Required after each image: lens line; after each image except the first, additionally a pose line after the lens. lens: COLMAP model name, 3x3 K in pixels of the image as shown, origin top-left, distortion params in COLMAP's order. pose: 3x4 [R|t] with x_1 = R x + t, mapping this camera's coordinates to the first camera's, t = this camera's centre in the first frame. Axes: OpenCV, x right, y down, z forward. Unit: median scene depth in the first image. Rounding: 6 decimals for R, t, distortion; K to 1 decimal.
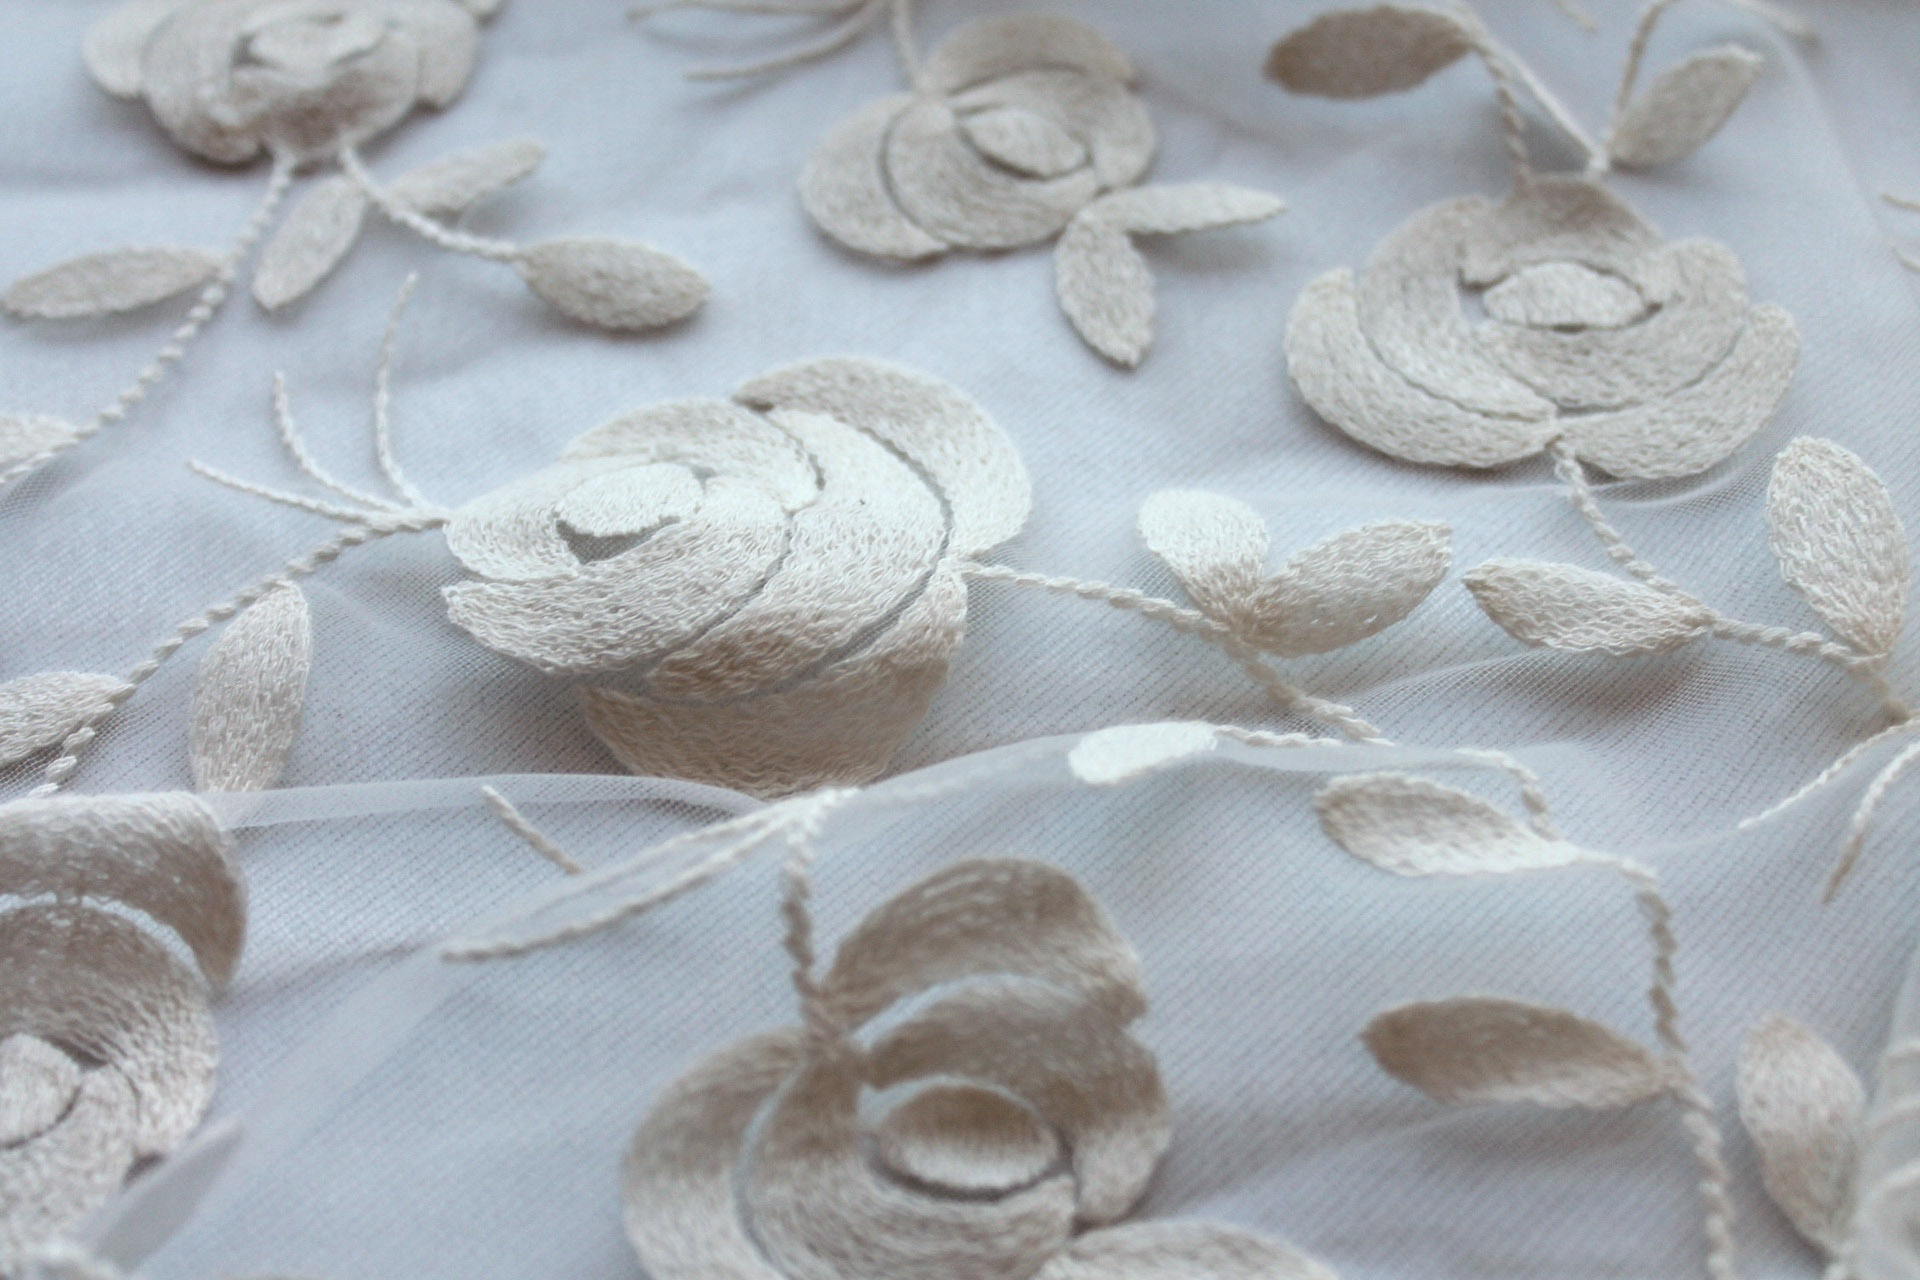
lens RADIAL K [[2799.6, 0, 960.0], [0, 2799.6, 640.0], [0, 0, 1]] dist [-0.052611, 0.074759]
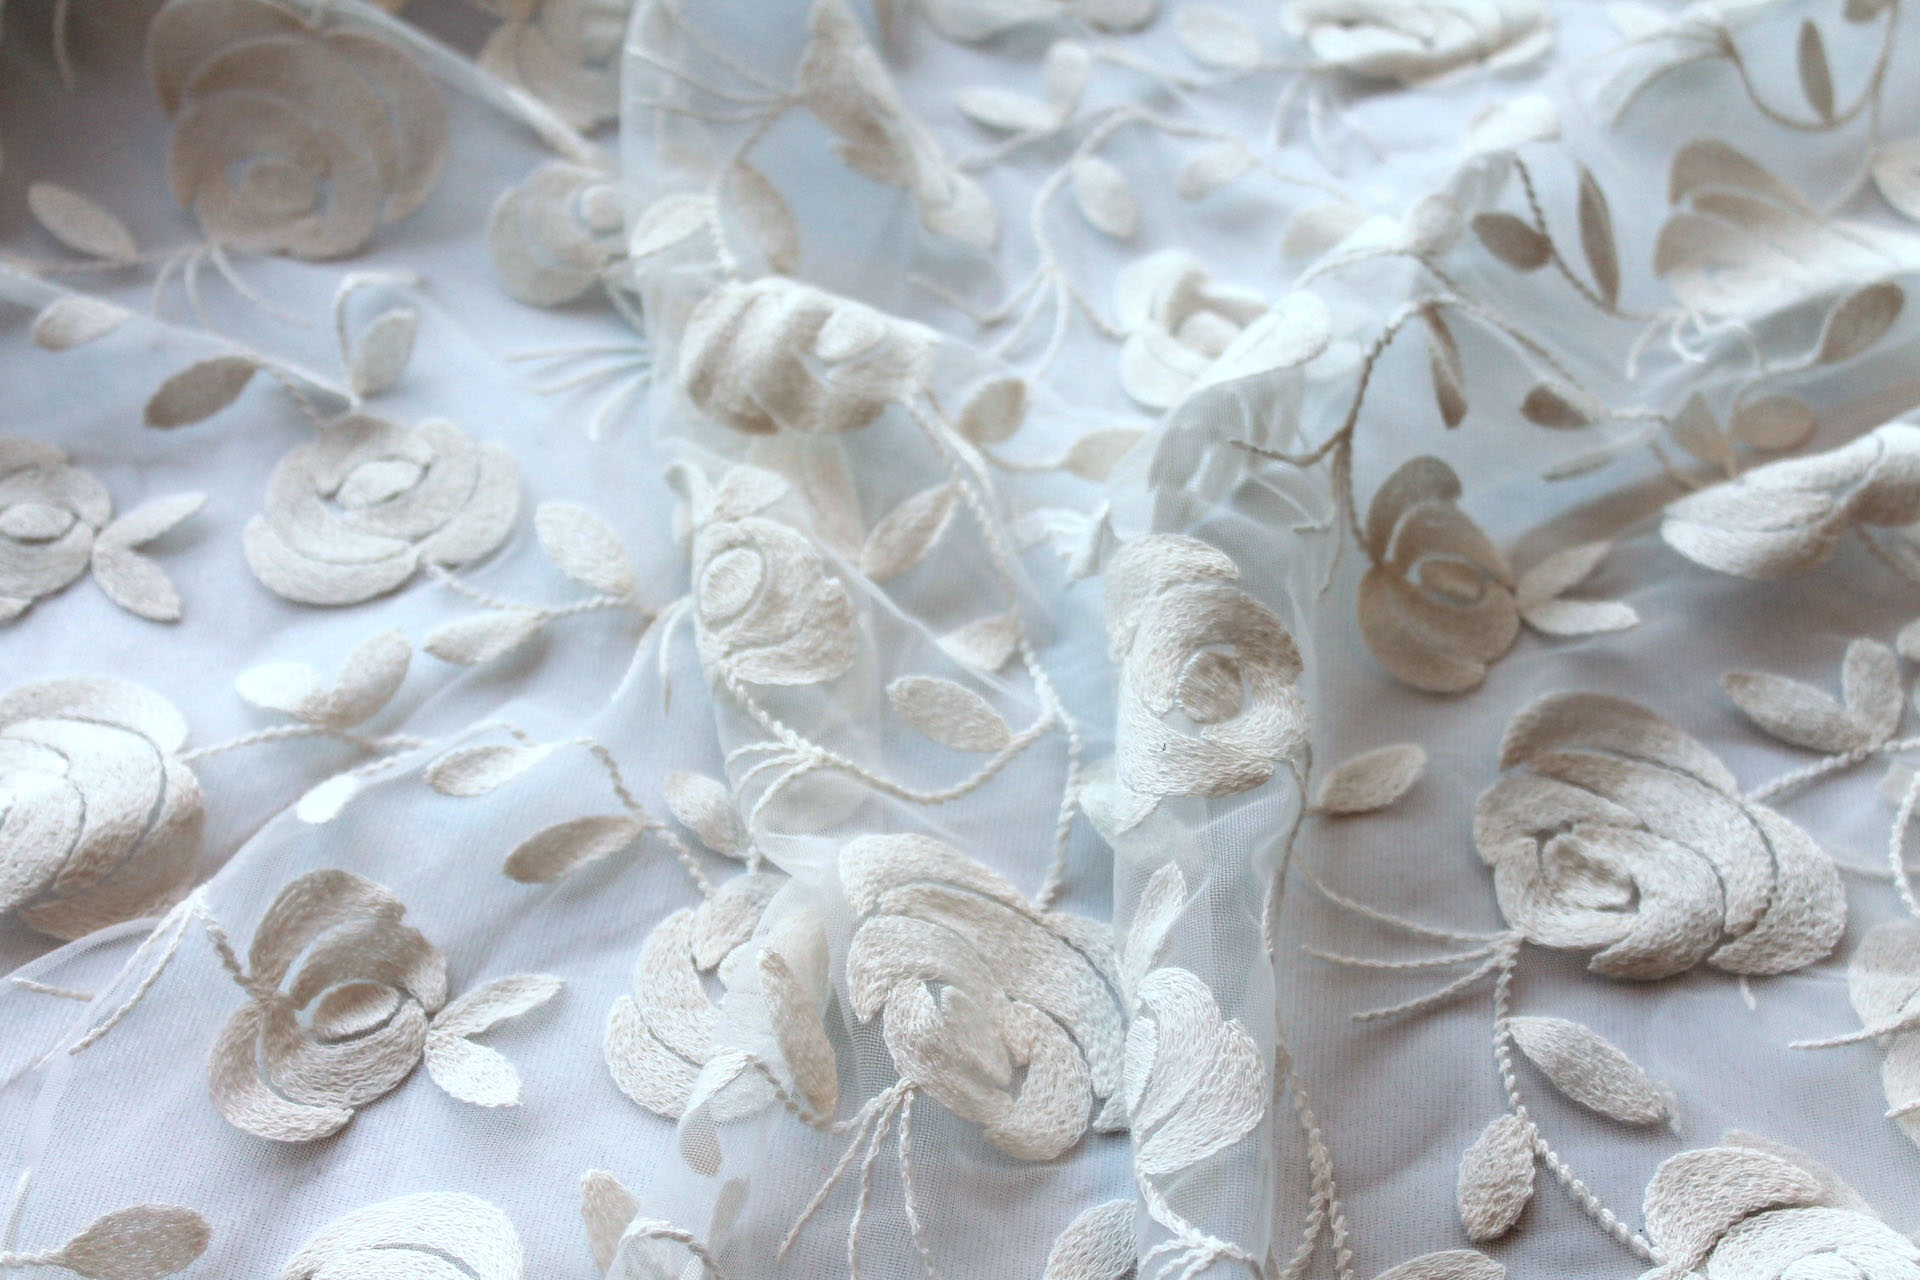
lens RADIAL K [[2799.6, 0, 960.0], [0, 2799.6, 640.0], [0, 0, 1]] dist [-0.052611, 0.074759]
pose [[0.792691, -0.419871, 0.441983, -0.371842], [0.419128, 0.901833, 0.105015, -0.074625], [-0.442688, 0.102004, 0.890855, -0.858713]]
